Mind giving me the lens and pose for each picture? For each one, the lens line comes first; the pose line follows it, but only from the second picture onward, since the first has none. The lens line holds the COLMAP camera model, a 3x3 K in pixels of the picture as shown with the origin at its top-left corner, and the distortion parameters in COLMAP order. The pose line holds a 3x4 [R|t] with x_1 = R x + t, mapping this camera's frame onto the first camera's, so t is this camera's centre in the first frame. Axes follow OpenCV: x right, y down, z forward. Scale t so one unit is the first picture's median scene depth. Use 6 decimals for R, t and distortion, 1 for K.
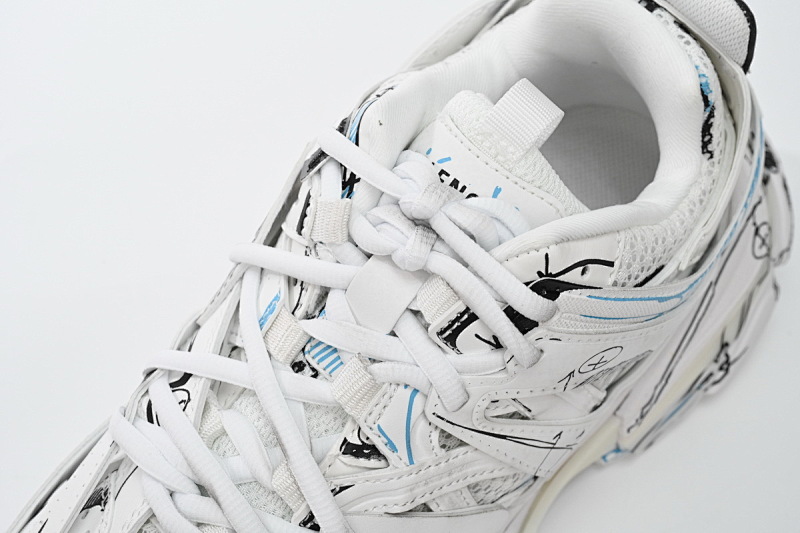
lens RADIAL K [[1477.2, 0, 397.6], [0, 1477.2, 263.3], [0, 0, 1]] dist [-0.004119, 0.000000]
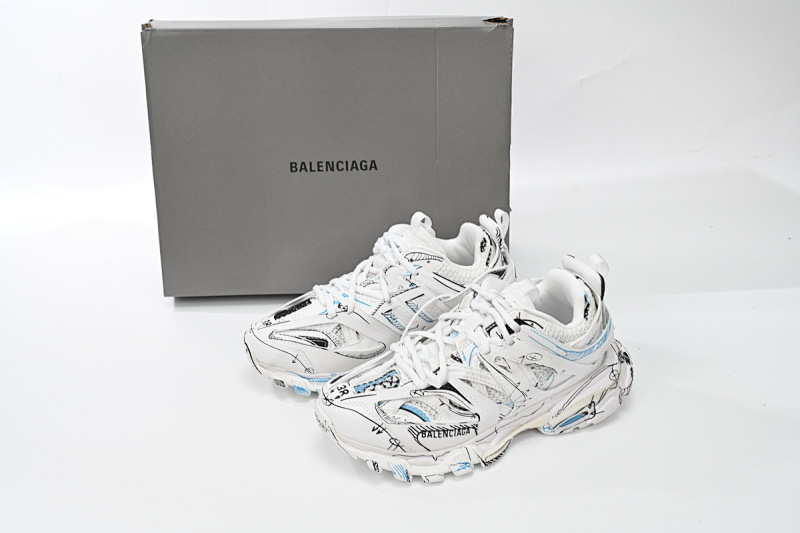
lens RADIAL K [[837.6, 0, 403.4], [0, 837.6, 267.2], [0, 0, 1]] dist [0.002482, 0.000000]
pose [[0.926213, 0.158254, -0.342177, 0.487352], [-0.309276, 0.837979, -0.449600, 0.849905], [0.215586, 0.522253, 0.825091, -0.730710]]
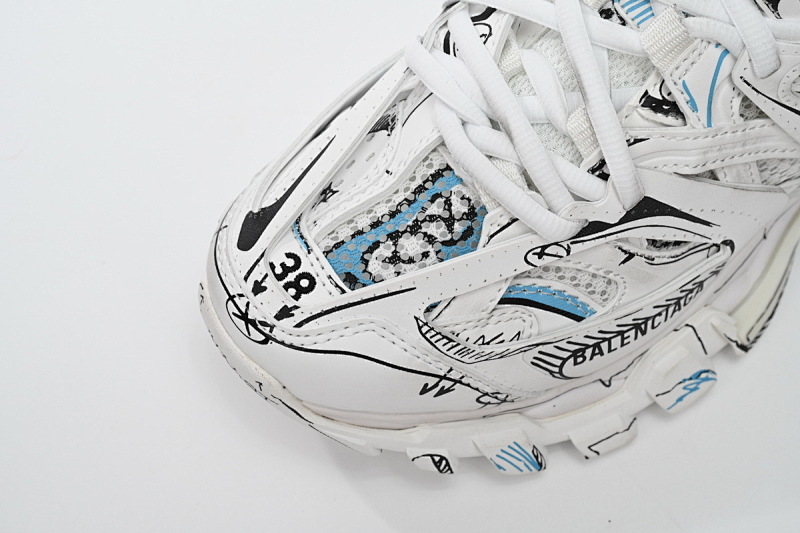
lens RADIAL K [[1477.2, 0, 403.1], [0, 1477.2, 268.1], [0, 0, 1]] dist [-0.004119, 0.000000]
pose [[0.984936, 0.140531, -0.100754, -0.078112], [-0.121724, 0.977329, 0.173239, 0.082222], [0.122815, -0.158365, 0.979713, 0.001915]]
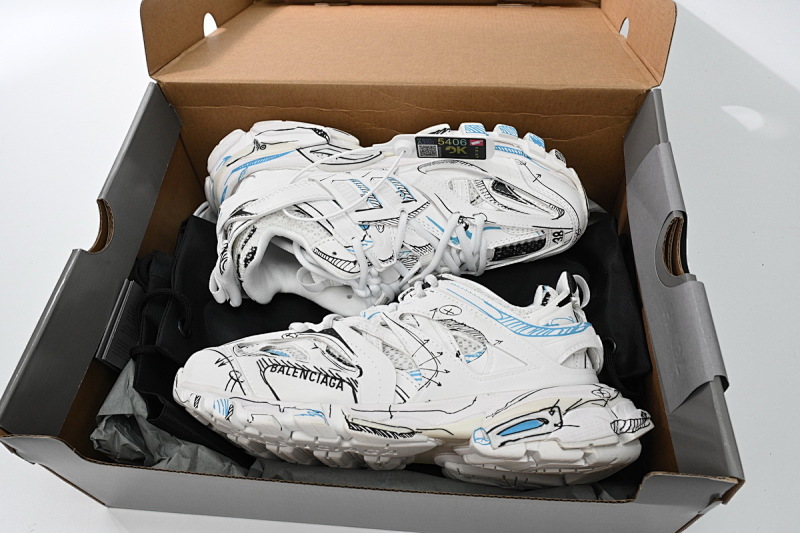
lens RADIAL K [[640.7, 0, 402.4], [0, 640.7, 266.2], [0, 0, 1]] dist [-0.000912, -0.003653]
pose [[0.708333, -0.296888, -0.640407, 0.799238], [-0.622560, 0.164844, -0.765014, 0.937118], [0.332691, 0.940576, -0.068066, 1.003167]]
